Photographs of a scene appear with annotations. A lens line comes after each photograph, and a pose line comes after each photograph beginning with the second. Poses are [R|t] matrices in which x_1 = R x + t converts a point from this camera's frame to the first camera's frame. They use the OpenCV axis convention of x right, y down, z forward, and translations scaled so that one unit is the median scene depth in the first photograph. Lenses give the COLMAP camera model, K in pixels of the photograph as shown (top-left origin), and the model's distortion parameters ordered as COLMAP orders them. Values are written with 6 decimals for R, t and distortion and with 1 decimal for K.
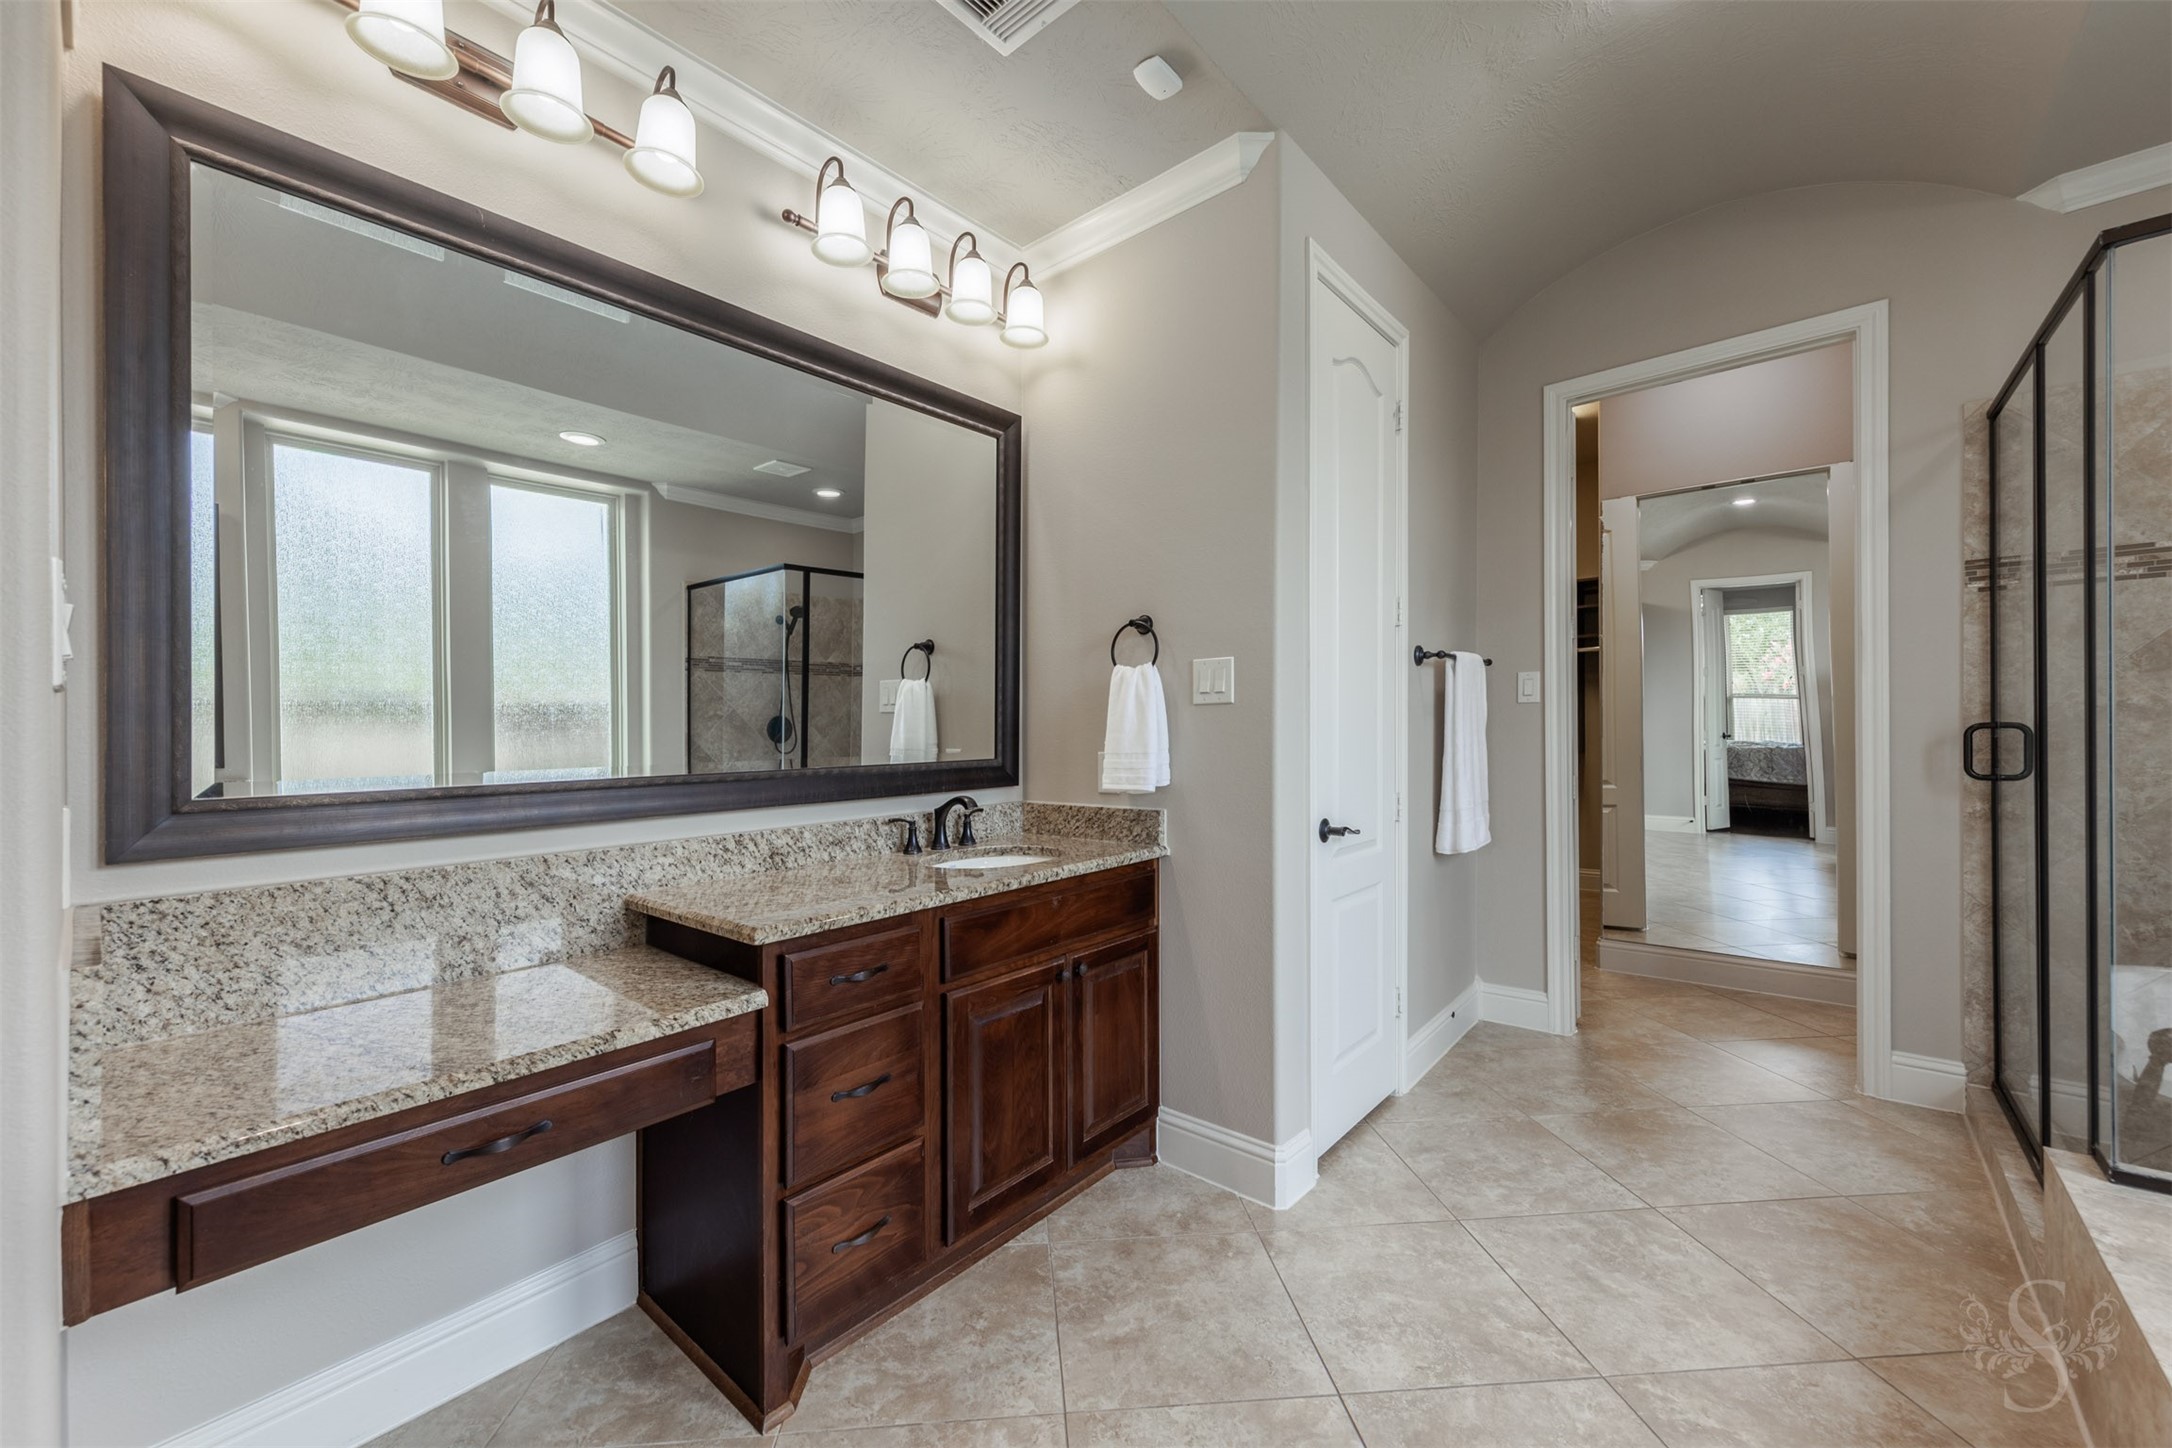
lens RADIAL K [[865.9, 0, 1168.4], [0, 865.9, 715.0], [0, 0, 1]] dist [0.002812, 0.000123]
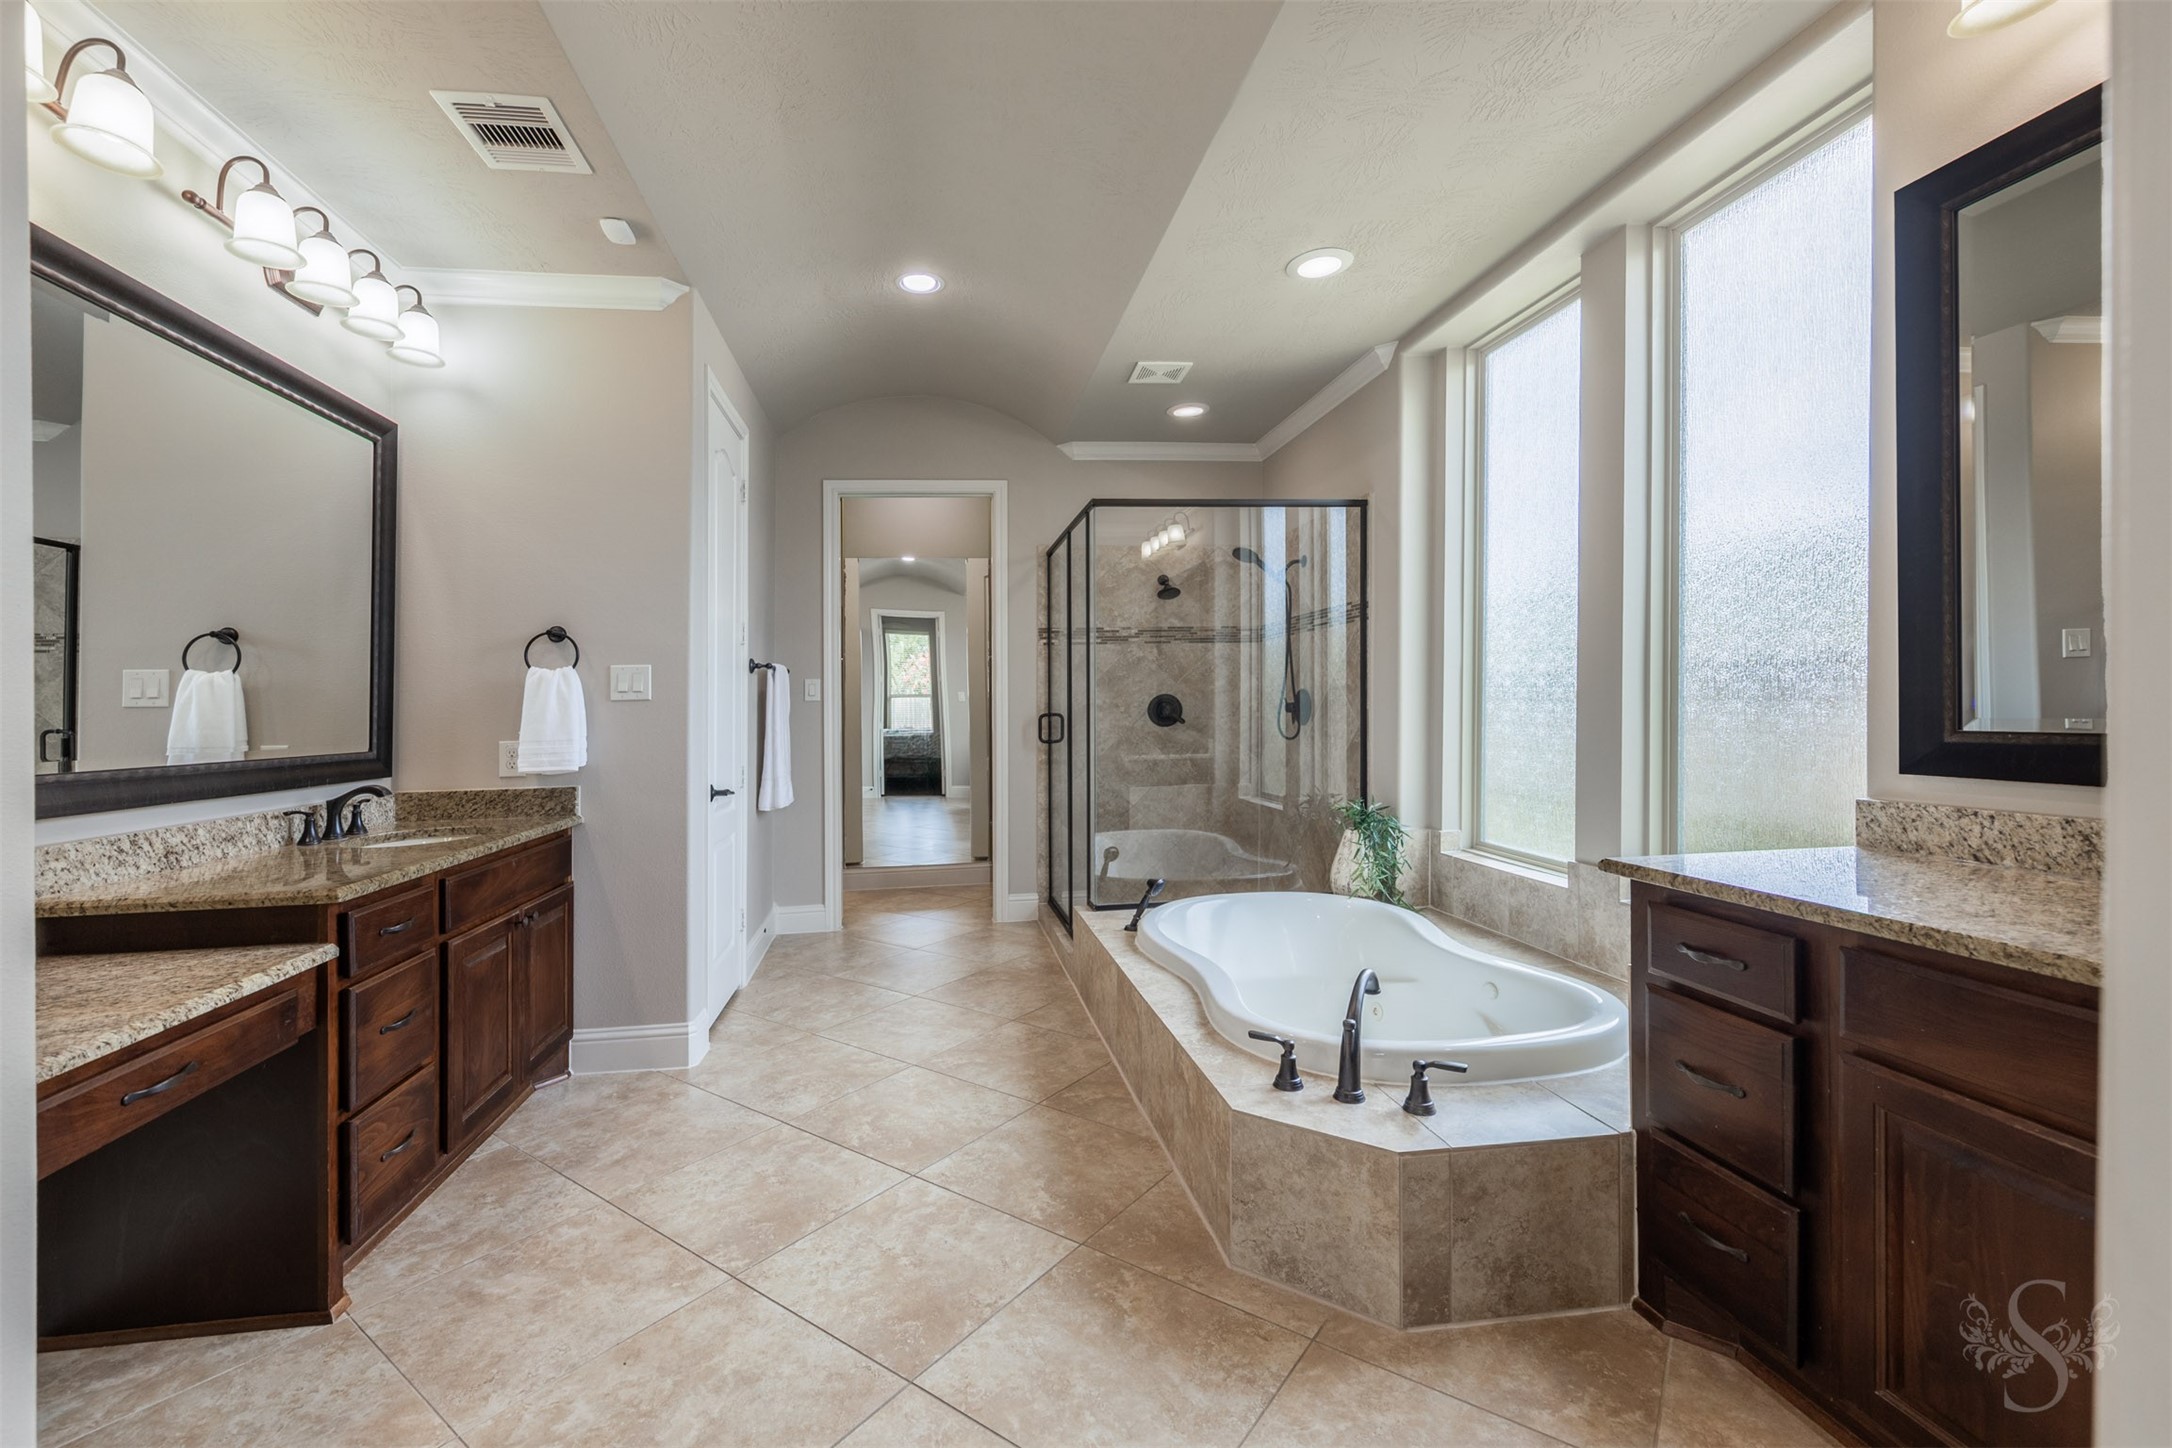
lens RADIAL K [[792.6, 0, 1186.3], [0, 792.6, 688.5], [0, 0, 1]] dist [0.000390, 0.000005]
pose [[0.572893, 0.021241, 0.819355, -0.427875], [0.002539, 0.999613, -0.027689, 0.004102], [-0.819626, 0.017943, 0.572618, -0.347388]]
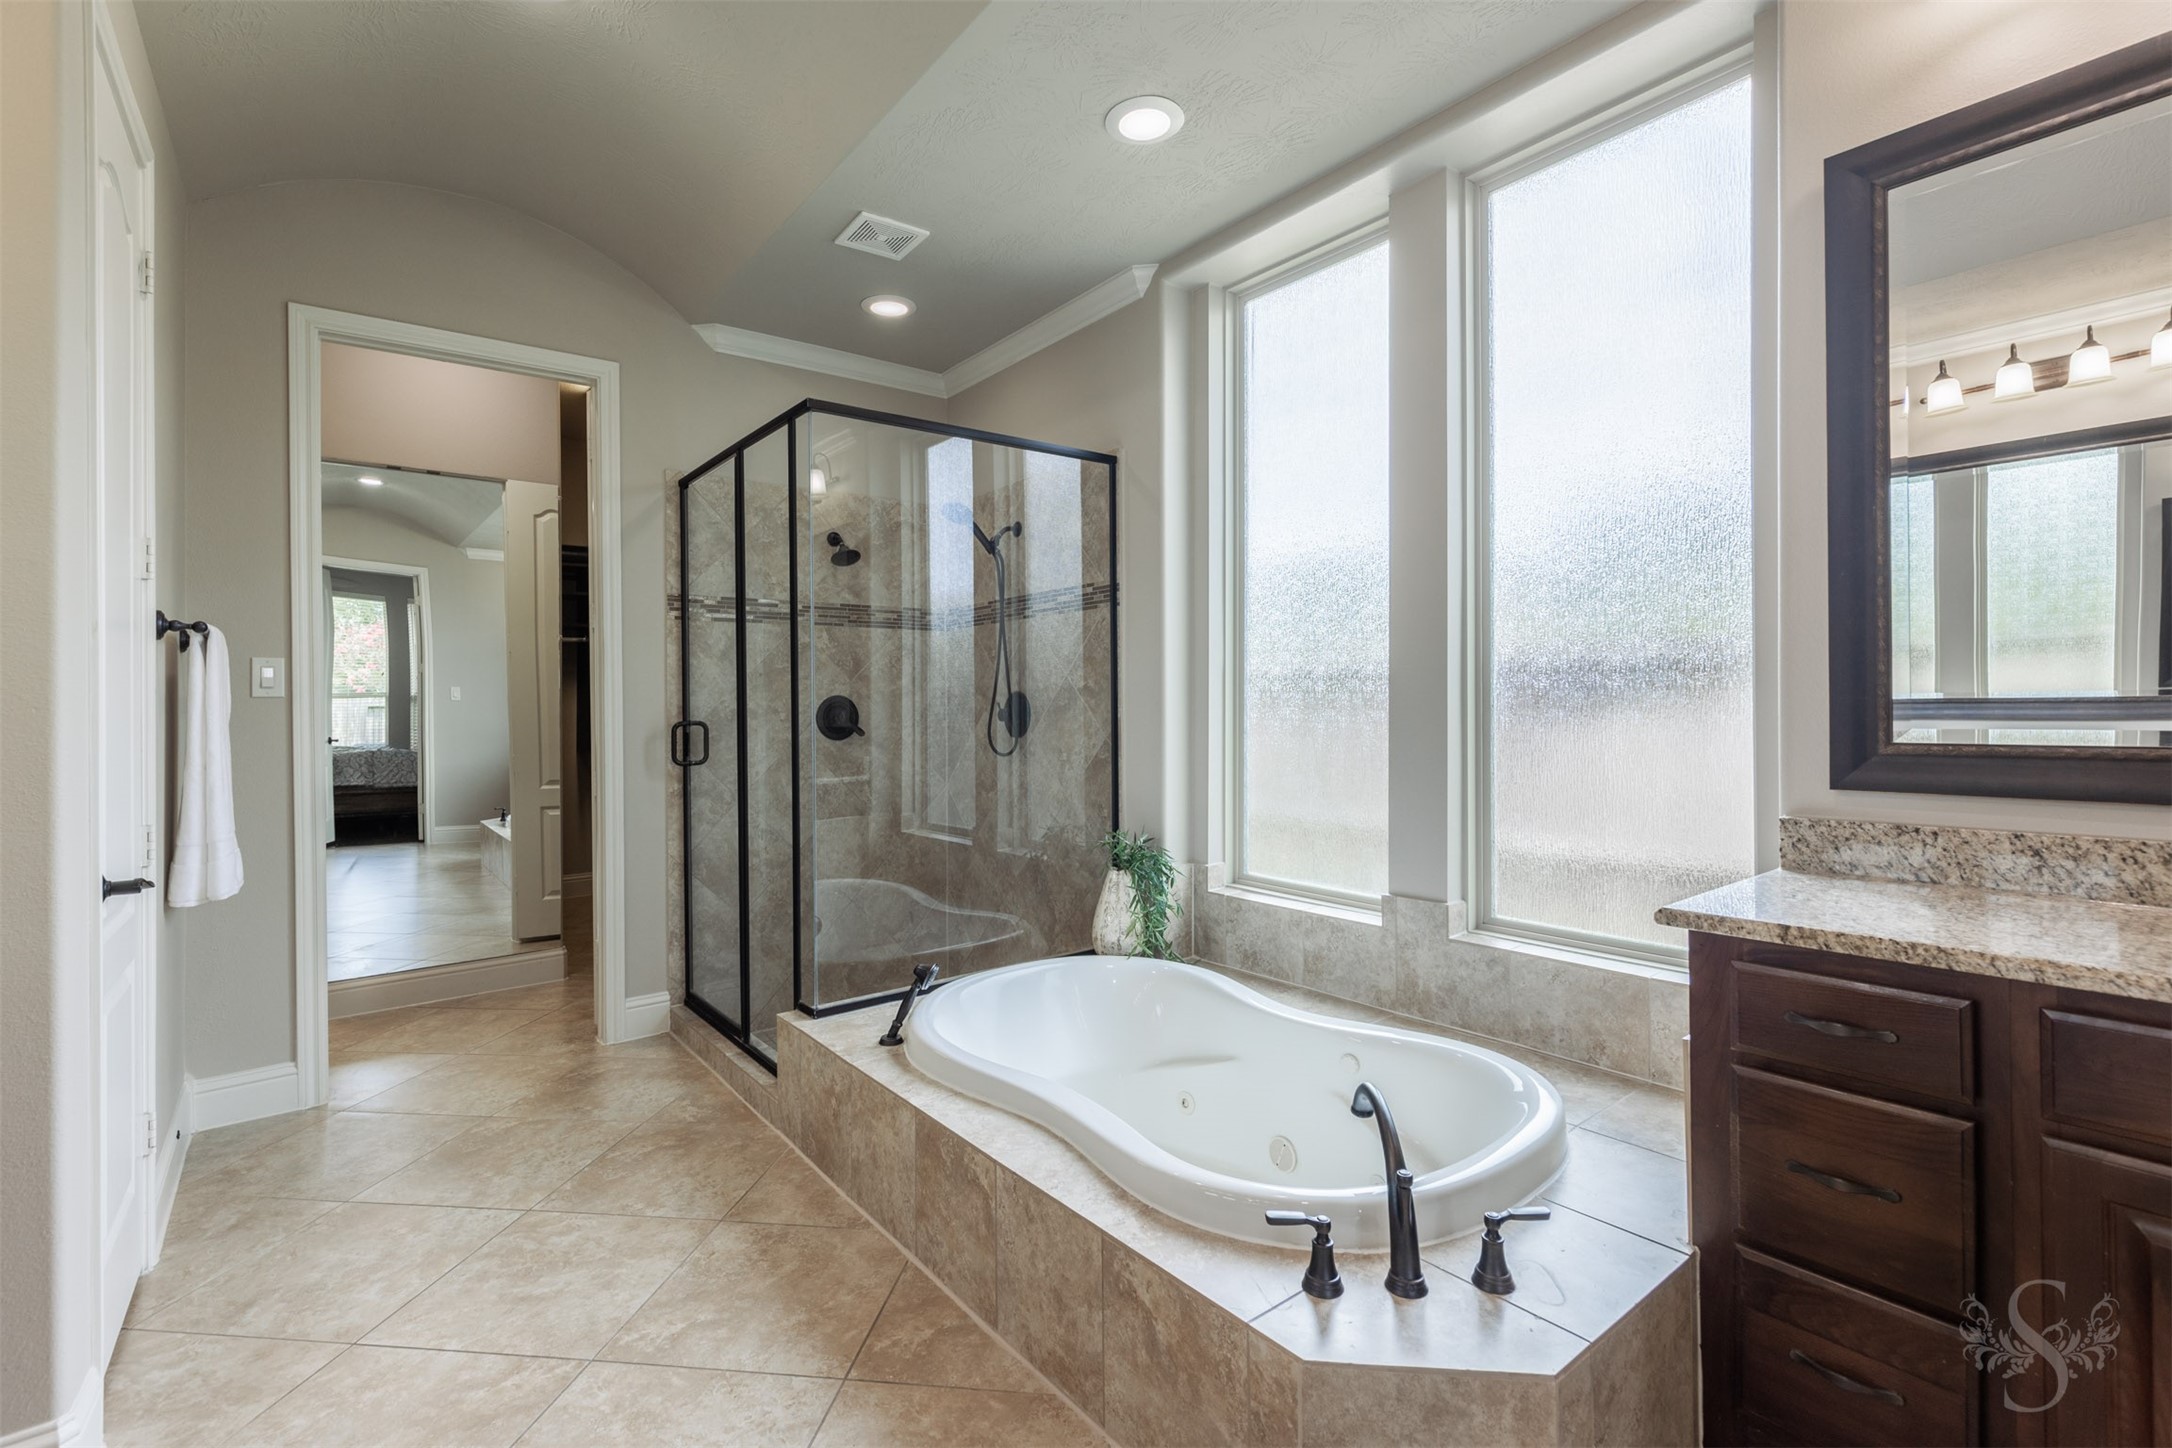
lens RADIAL K [[907.2, 0, 1086.0], [0, 907.2, 705.8], [0, 0, 1]] dist [0.002694, -0.000101]
pose [[0.227353, 0.015248, 0.973693, -0.312441], [-0.001776, 0.999882, -0.015243, 0.006837], [-0.973811, 0.001736, 0.227354, 0.142076]]
